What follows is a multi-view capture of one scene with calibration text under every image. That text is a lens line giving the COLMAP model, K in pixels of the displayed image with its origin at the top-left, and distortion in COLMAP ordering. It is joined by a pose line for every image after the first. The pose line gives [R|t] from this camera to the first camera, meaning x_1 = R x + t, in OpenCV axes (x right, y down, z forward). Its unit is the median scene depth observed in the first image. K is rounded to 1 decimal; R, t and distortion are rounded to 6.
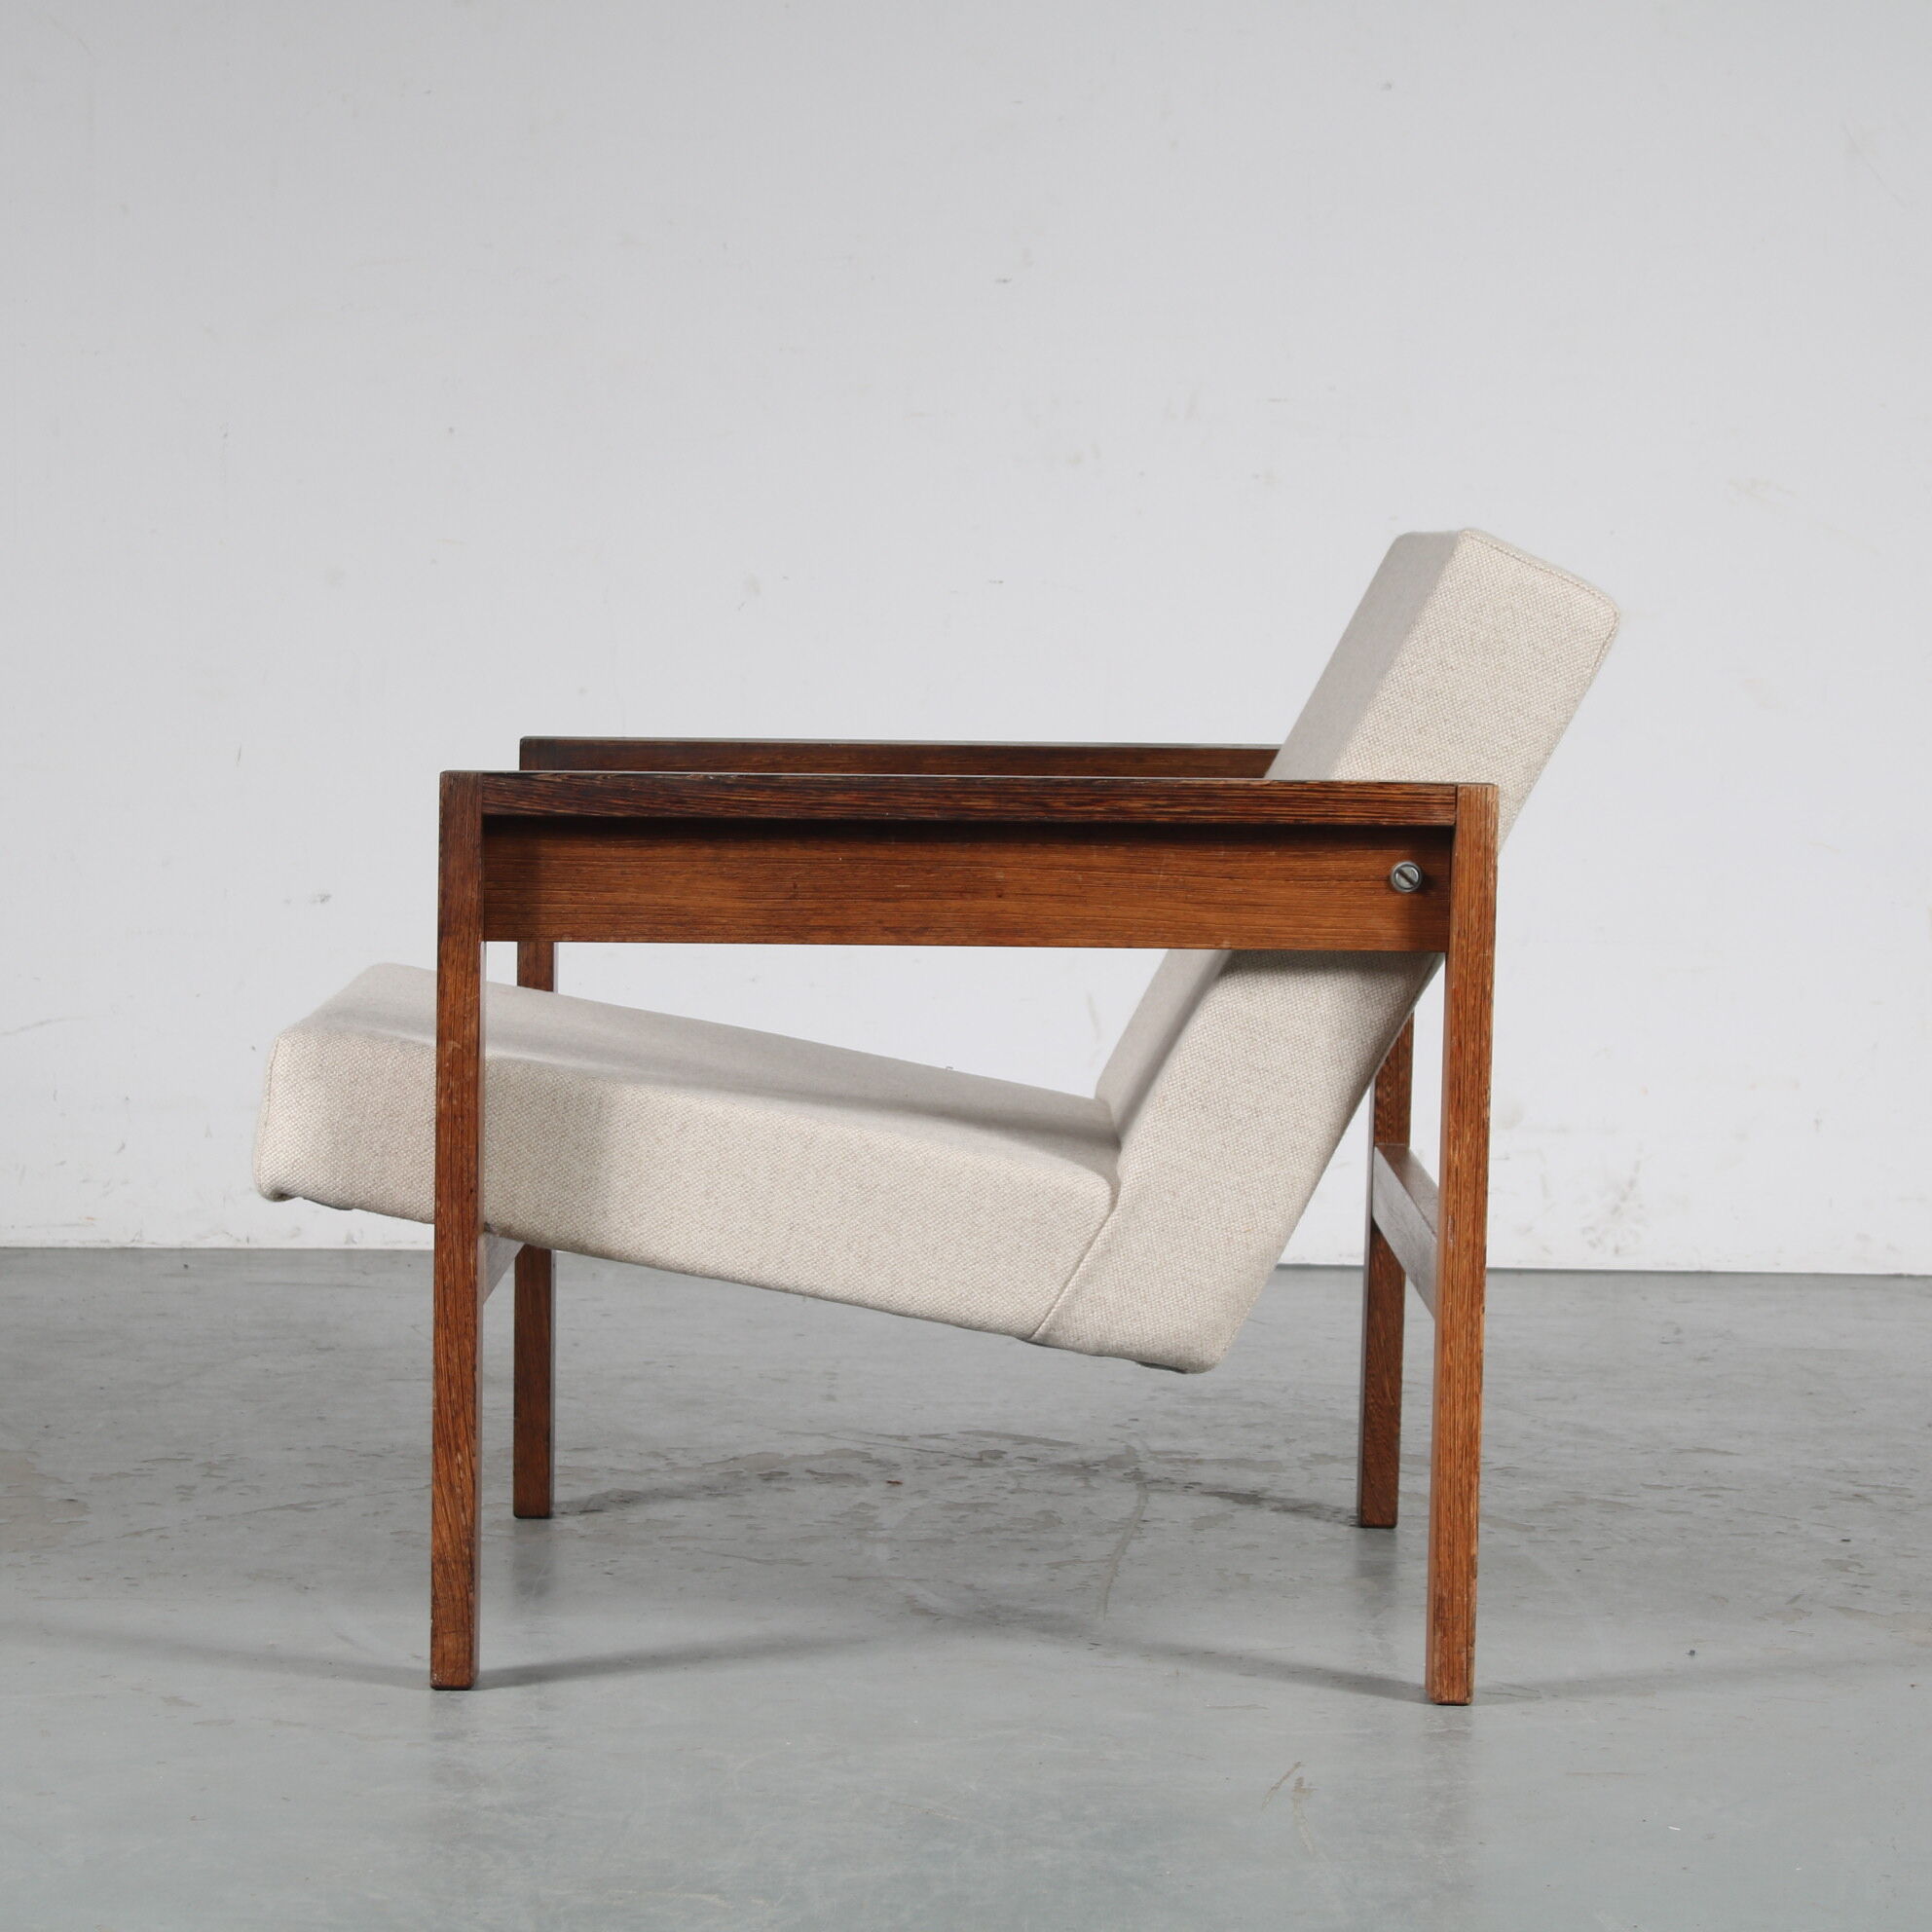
lens RADIAL K [[6018.8, 0, 975.2], [0, 6018.8, 981.9], [0, 0, 1]] dist [0.066220, 0.000000]
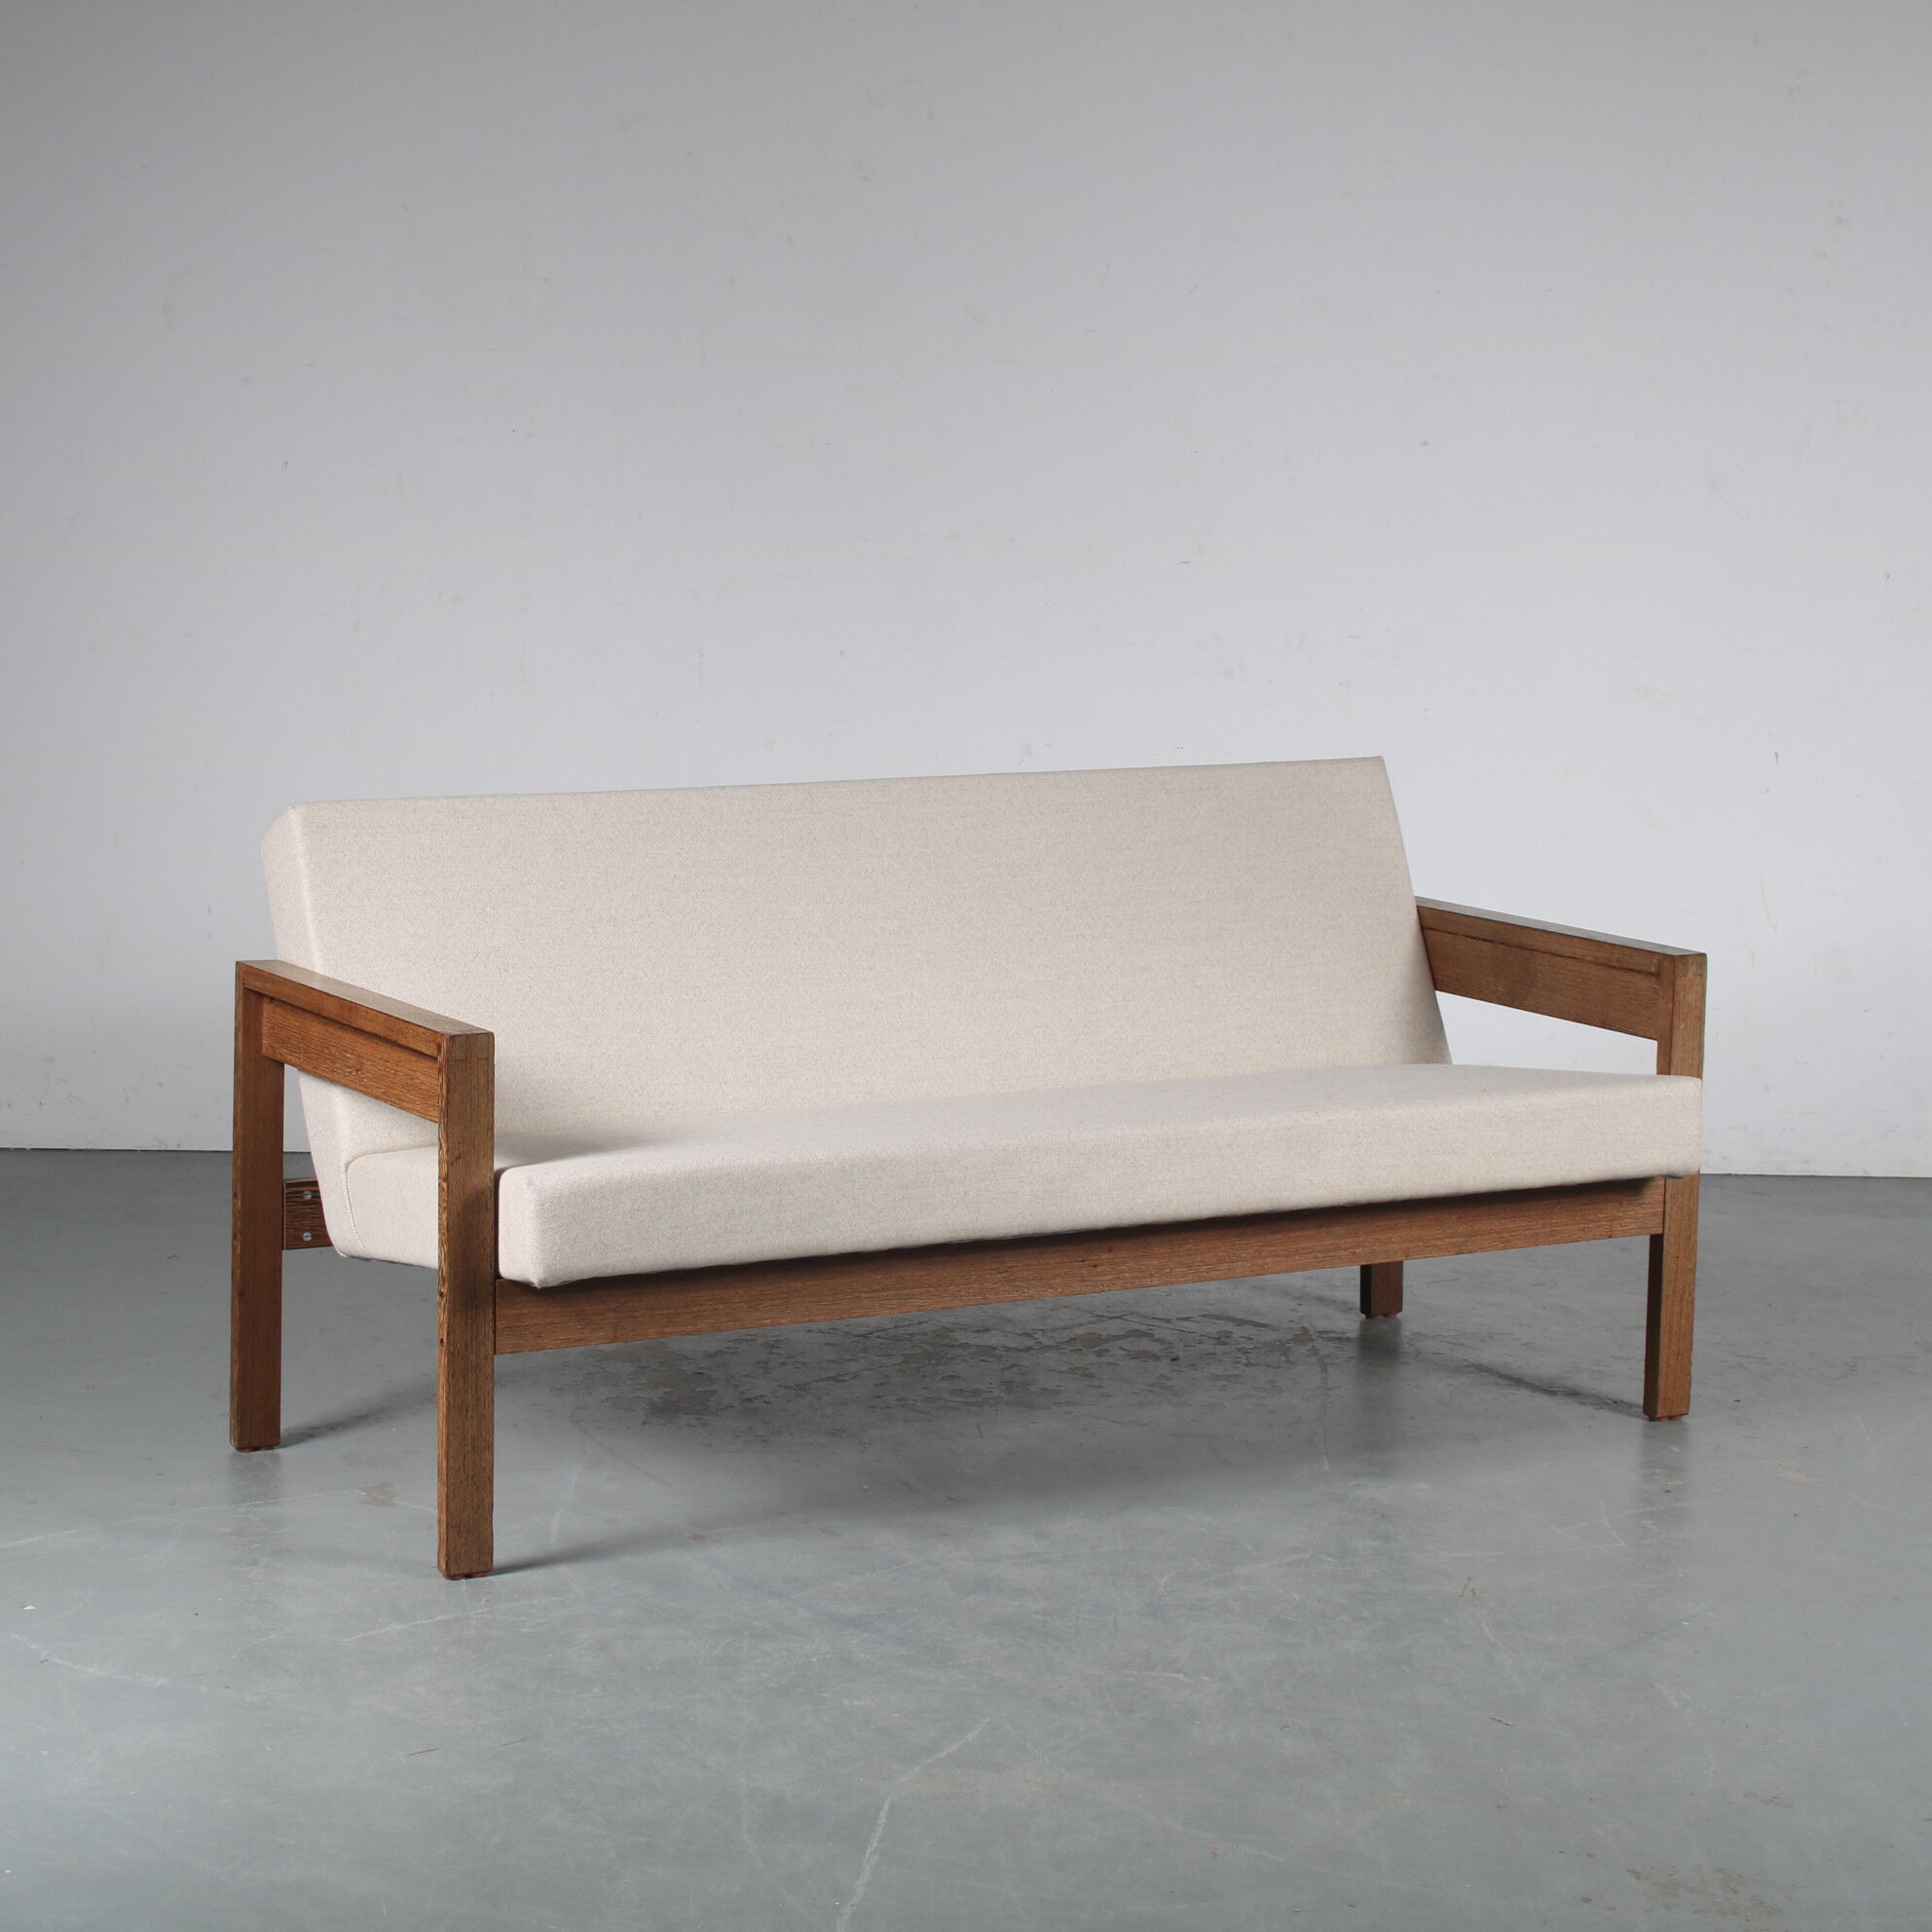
lens RADIAL K [[4425.8, 0, 968.1], [0, 4425.8, 965.8], [0, 0, 1]] dist [-0.006057, 0.000000]
pose [[0.999883, 0.002151, 0.015168, -0.087051], [-0.003096, 0.998034, 0.062595, -0.100957], [-0.015004, -0.062634, 0.997924, -0.228935]]
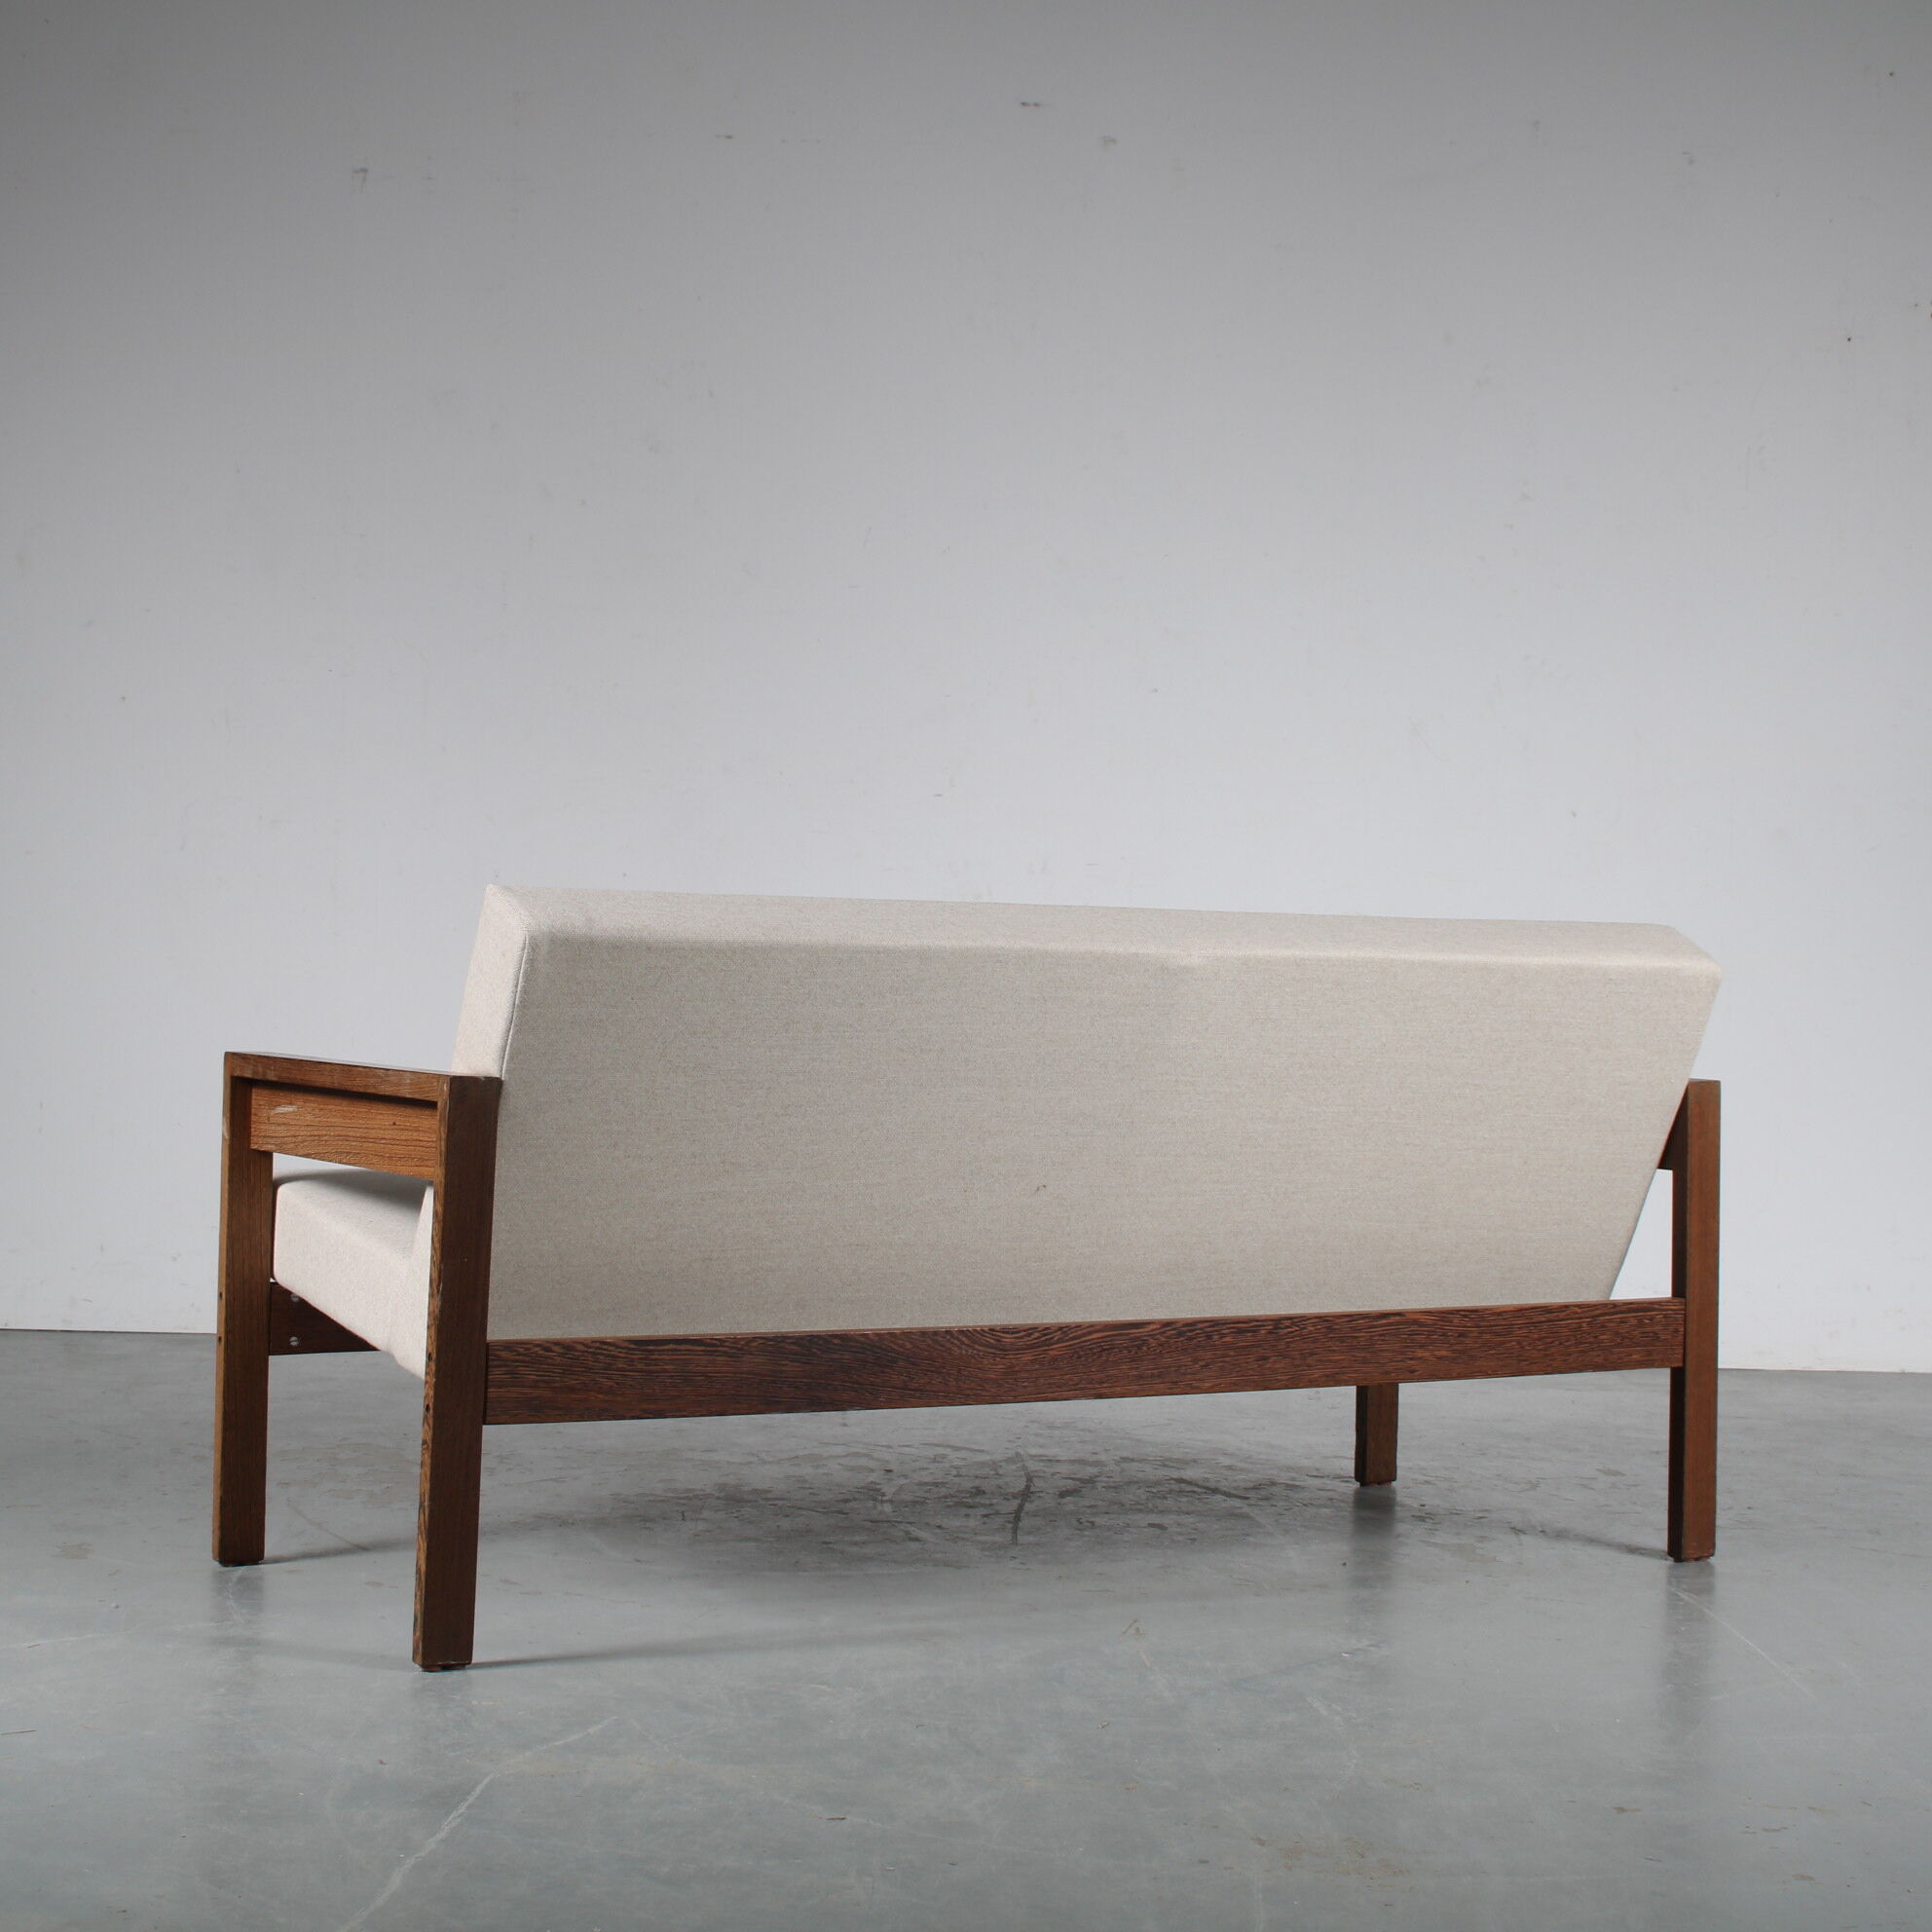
lens RADIAL K [[3587.5, 0, 970.2], [0, 3587.5, 963.1], [0, 0, 1]] dist [-0.069697, 0.000000]
pose [[0.999308, 0.013643, 0.034611, -0.026712], [-0.011317, 0.997720, -0.066535, 0.003760], [-0.035440, 0.066097, 0.997184, -0.060708]]
